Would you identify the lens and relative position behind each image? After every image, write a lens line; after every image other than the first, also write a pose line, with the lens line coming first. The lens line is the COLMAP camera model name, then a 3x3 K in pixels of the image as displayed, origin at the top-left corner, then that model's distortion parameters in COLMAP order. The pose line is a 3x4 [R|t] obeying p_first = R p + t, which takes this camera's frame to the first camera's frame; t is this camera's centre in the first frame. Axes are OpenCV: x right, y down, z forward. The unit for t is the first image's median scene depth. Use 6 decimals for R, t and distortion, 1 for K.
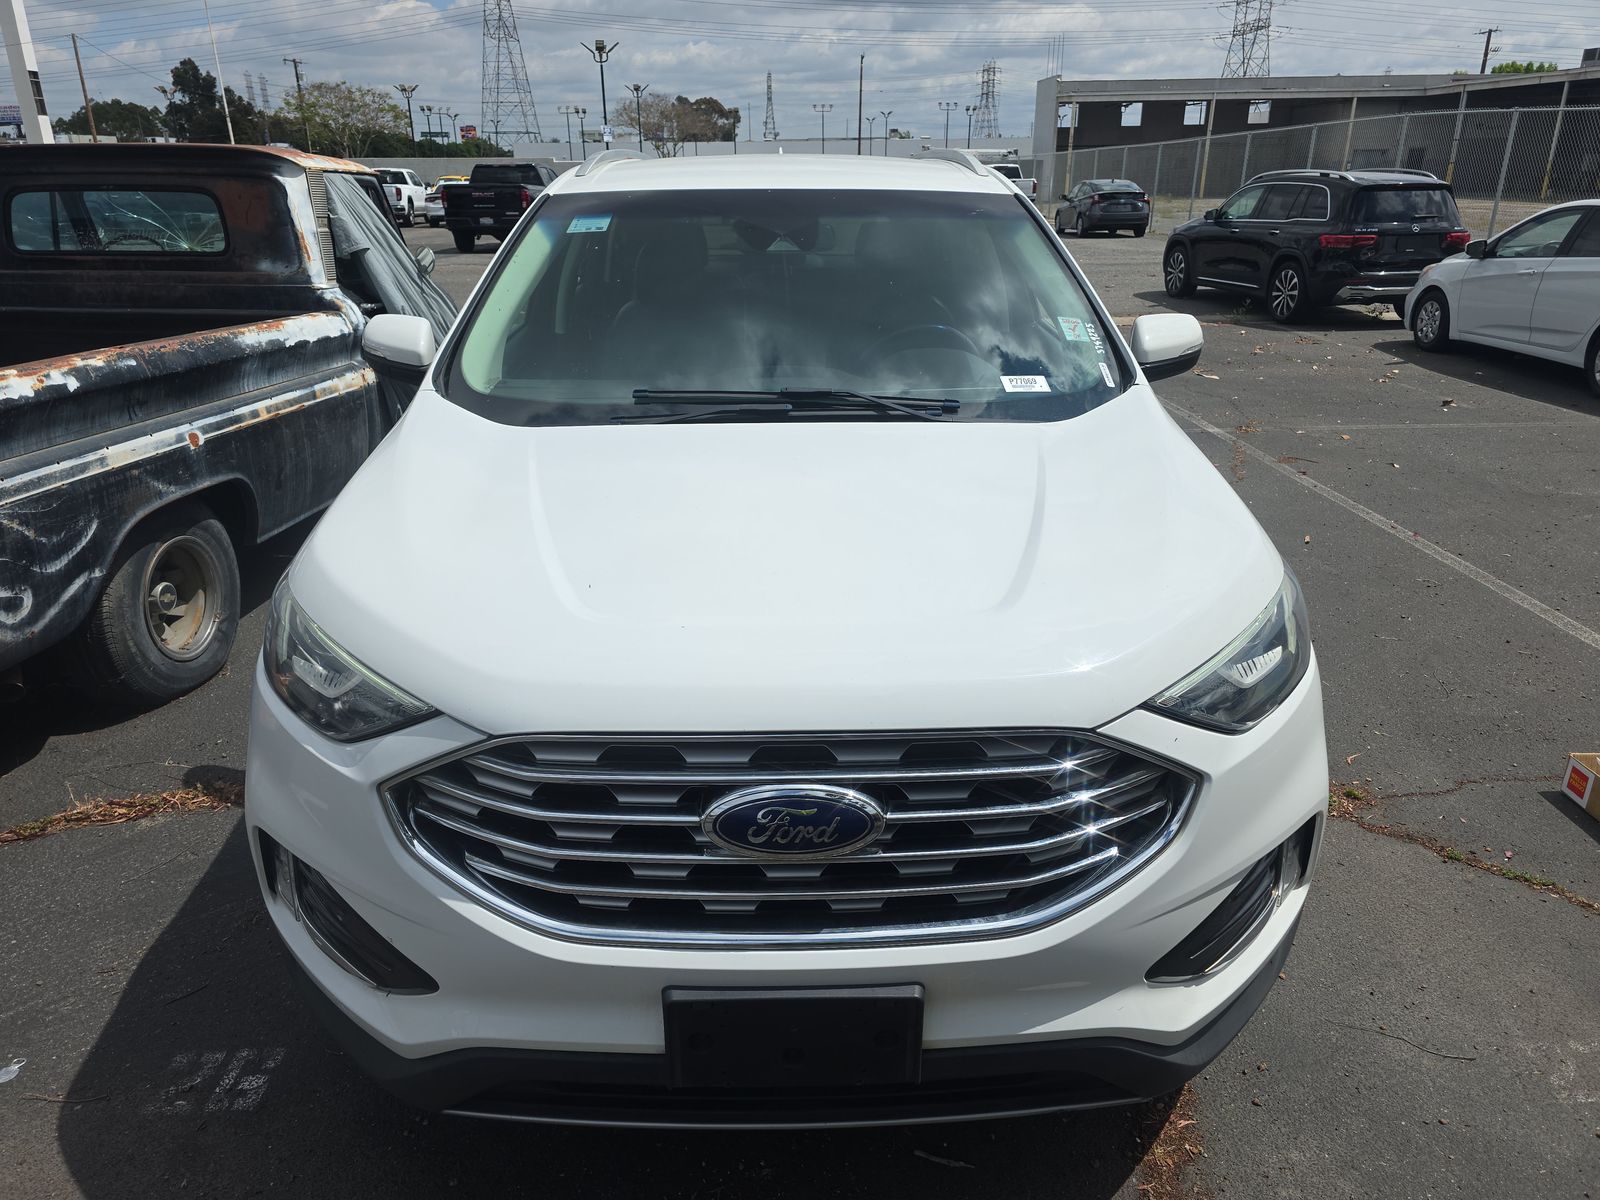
lens RADIAL K [[1064.7, 0, 803.1], [0, 1064.7, 598.4], [0, 0, 1]] dist [0.008936, -0.015857]
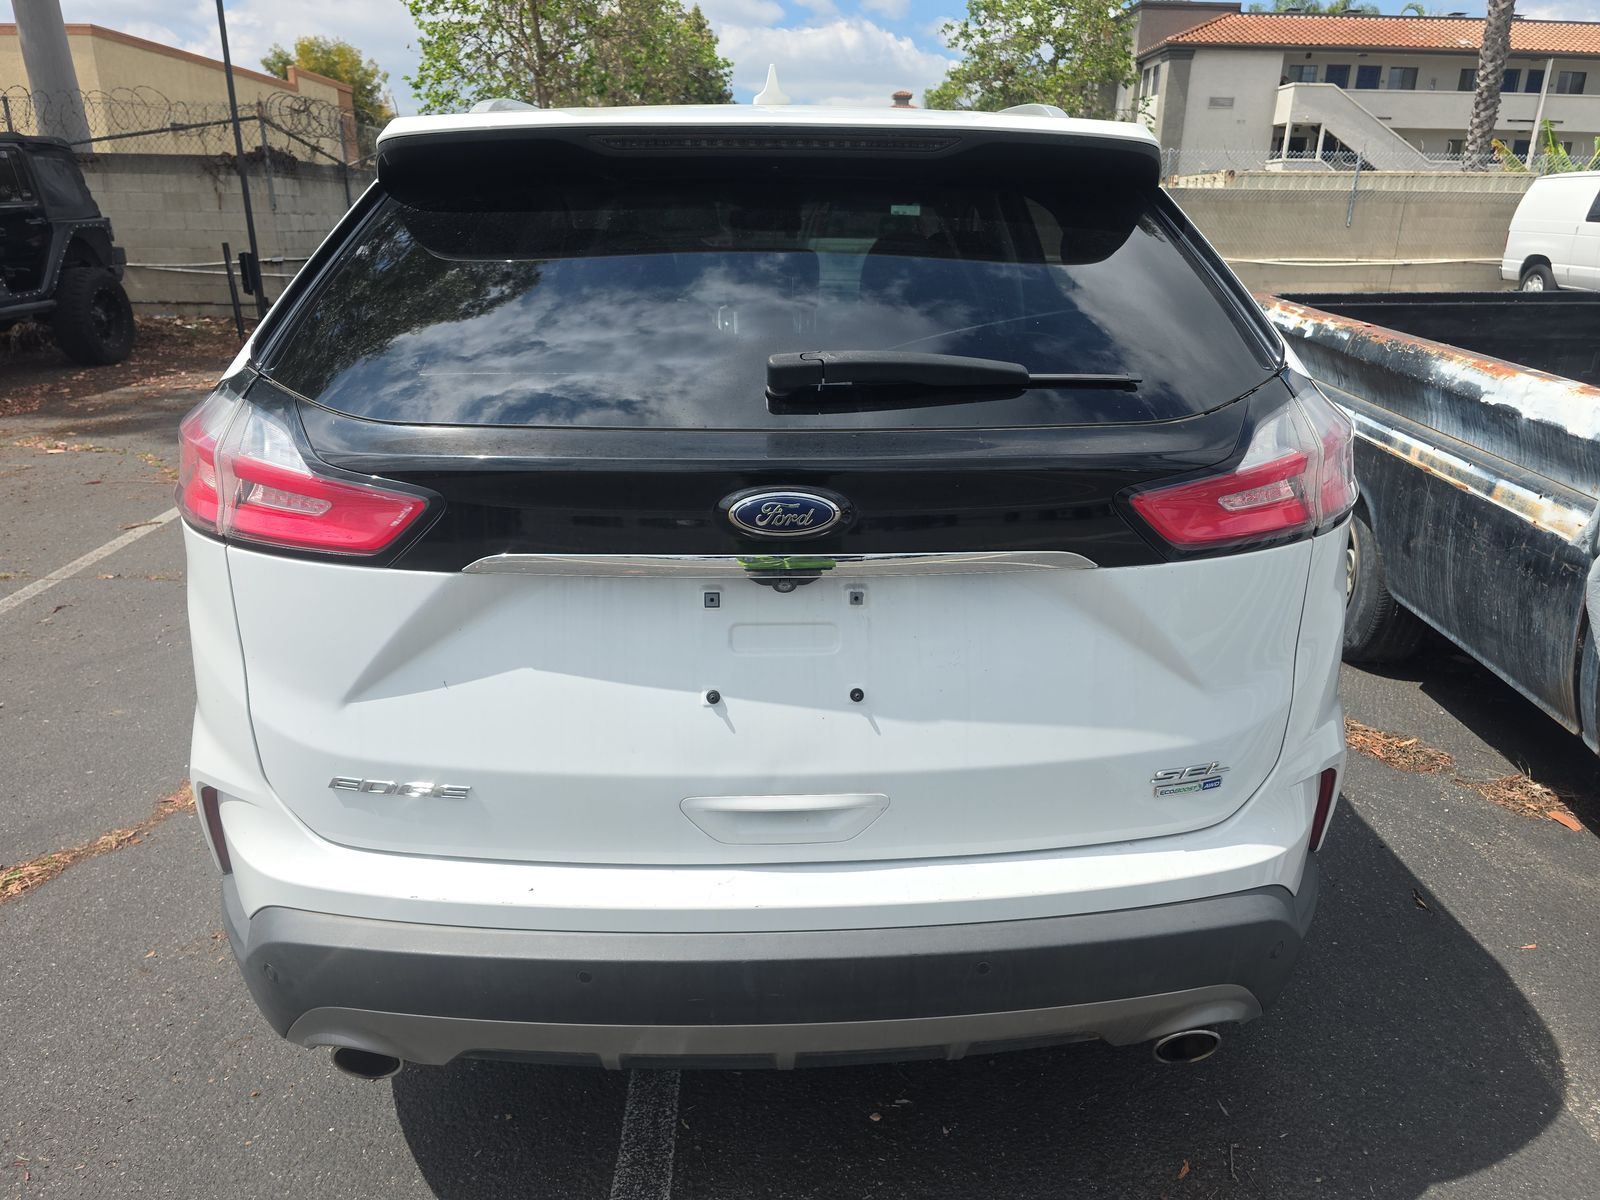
lens RADIAL K [[1064.7, 0, 804.1], [0, 1064.7, 601.2], [0, 0, 1]] dist [0.008936, -0.015857]
pose [[-0.999828, 0.011578, -0.014487, -0.029465], [-0.000819, 0.752865, 0.658175, -0.623492], [0.018527, 0.658073, -0.752726, 1.675165]]
